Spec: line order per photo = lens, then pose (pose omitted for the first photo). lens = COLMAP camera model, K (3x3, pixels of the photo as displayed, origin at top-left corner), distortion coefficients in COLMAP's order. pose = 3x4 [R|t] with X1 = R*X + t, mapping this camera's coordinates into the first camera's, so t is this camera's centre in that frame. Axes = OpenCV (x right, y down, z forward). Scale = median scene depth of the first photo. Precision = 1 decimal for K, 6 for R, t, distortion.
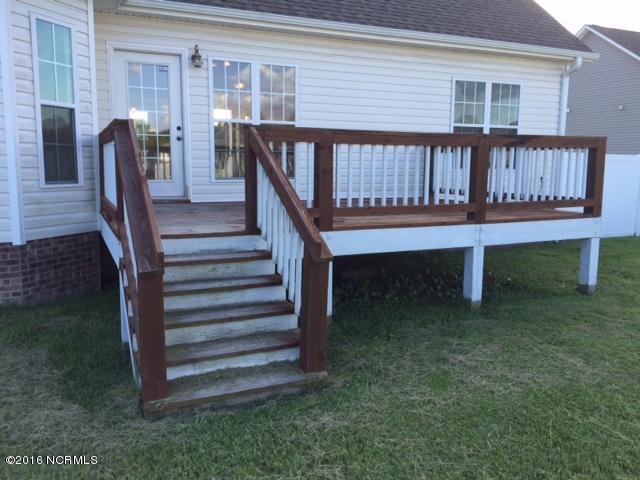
lens RADIAL K [[560.9, 0, 319.7], [0, 560.9, 236.1], [0, 0, 1]] dist [0.092542, -0.107534]
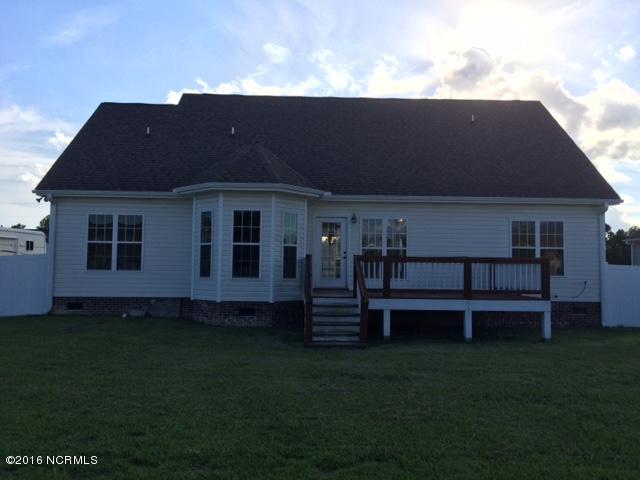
lens RADIAL K [[560.9, 0, 319.7], [0, 560.9, 236.1], [0, 0, 1]] dist [0.092542, -0.107534]
pose [[0.924449, -0.018097, -0.380875, 0.517854], [-0.054617, 0.982289, -0.179236, 0.136860], [0.377373, 0.186497, 0.907088, -1.026537]]
